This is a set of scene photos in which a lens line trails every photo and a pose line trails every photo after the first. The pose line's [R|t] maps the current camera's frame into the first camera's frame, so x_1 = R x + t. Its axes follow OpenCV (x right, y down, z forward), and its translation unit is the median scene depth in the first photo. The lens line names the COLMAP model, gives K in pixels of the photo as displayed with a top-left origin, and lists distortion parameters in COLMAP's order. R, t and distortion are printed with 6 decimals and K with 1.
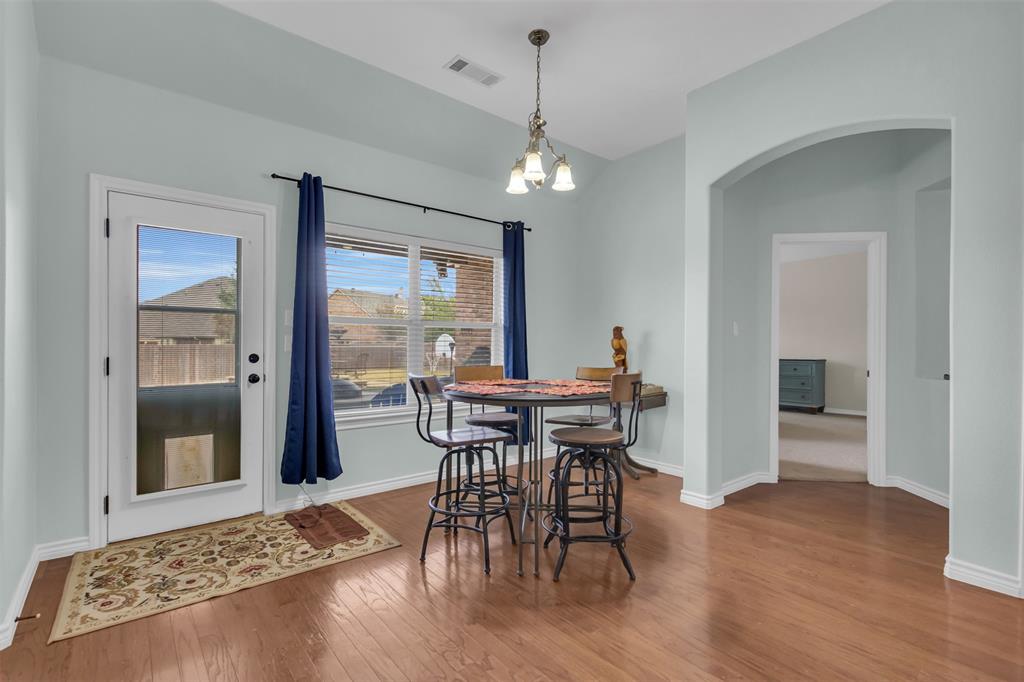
lens RADIAL K [[470.2, 0, 509.4], [0, 470.2, 345.3], [0, 0, 1]] dist [0.000881, 0.000077]
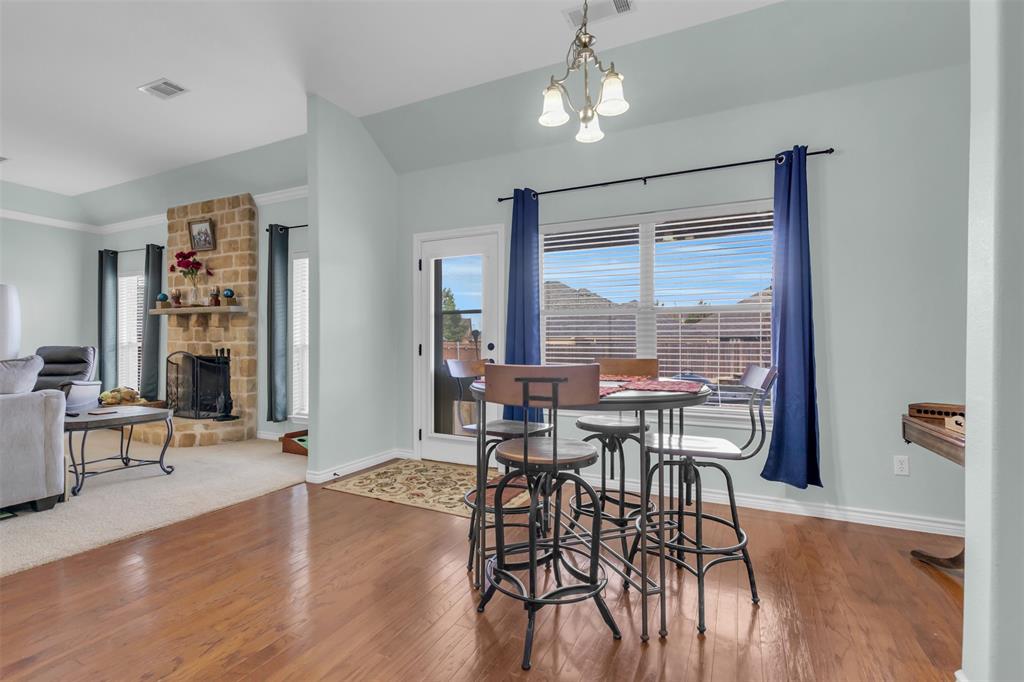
lens RADIAL K [[470.2, 0, 509.4], [0, 470.2, 345.3], [0, 0, 1]] dist [0.000881, 0.000077]
pose [[0.416409, 0.003751, -0.909169, 0.720047], [-0.001967, 0.999993, 0.003225, 0.021915], [0.909175, 0.000445, 0.416414, 0.571868]]
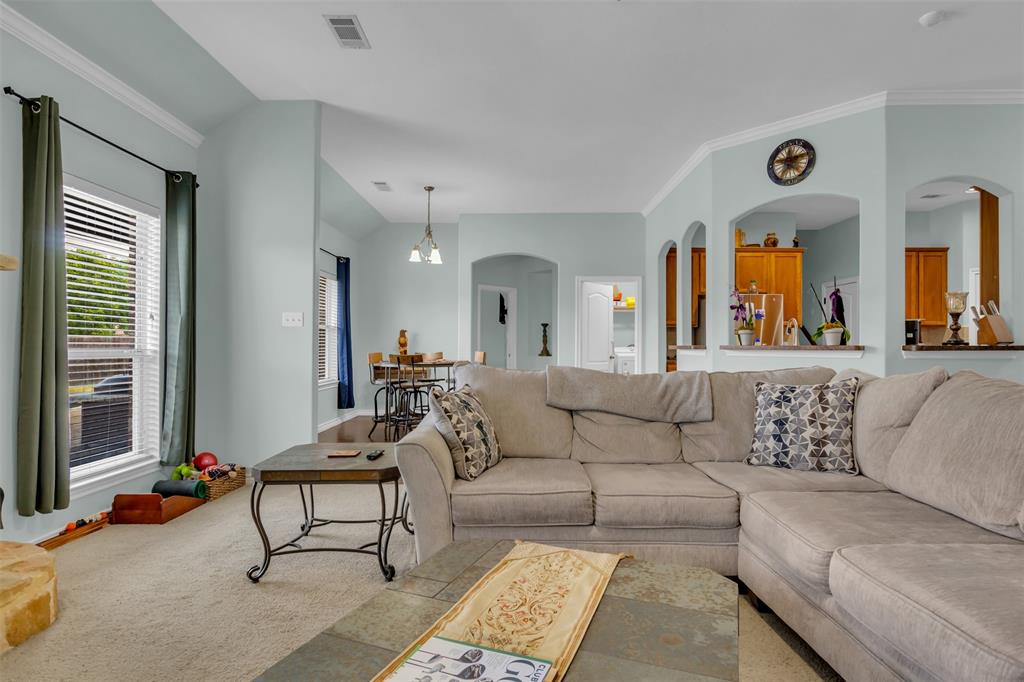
lens RADIAL K [[544.3, 0, 510.7], [0, 544.3, 343.6], [0, 0, 1]] dist [0.003360, 0.000483]
pose [[0.647704, 0.000014, 0.761892, -1.508050], [0.001423, 0.999998, -0.001227, 0.016870], [-0.761891, 0.001879, 0.647703, -0.789221]]
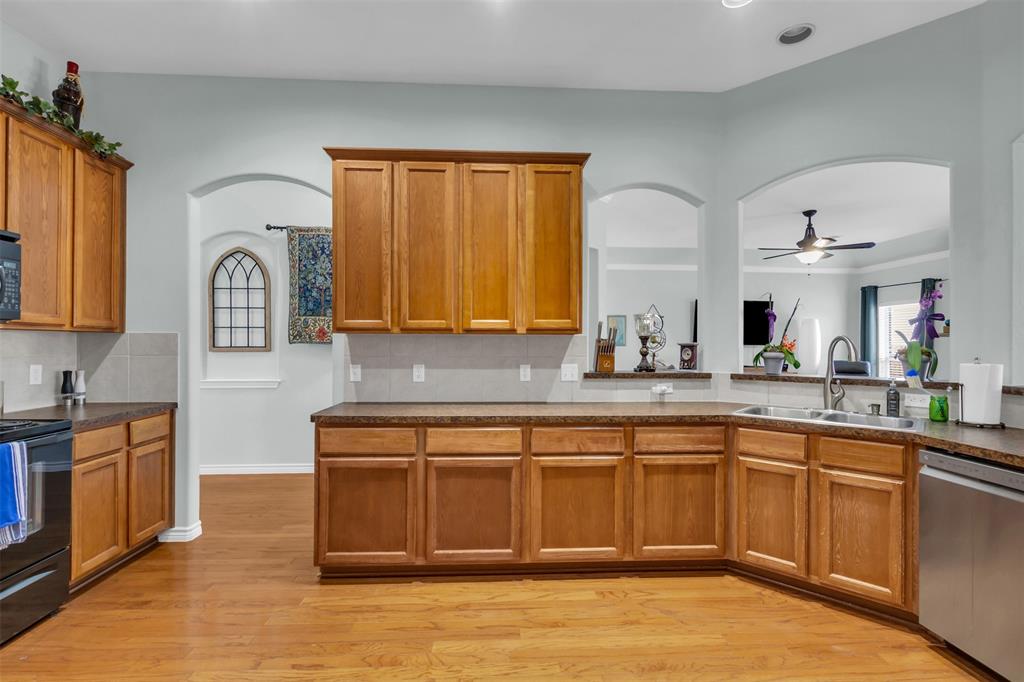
lens RADIAL K [[470.2, 0, 509.4], [0, 470.2, 345.3], [0, 0, 1]] dist [0.000881, 0.000077]
pose [[-0.596312, -0.005681, -0.802733, 1.546258], [-0.006555, 0.999976, -0.002208, -0.039423], [0.802726, 0.003946, -0.596335, -0.325546]]
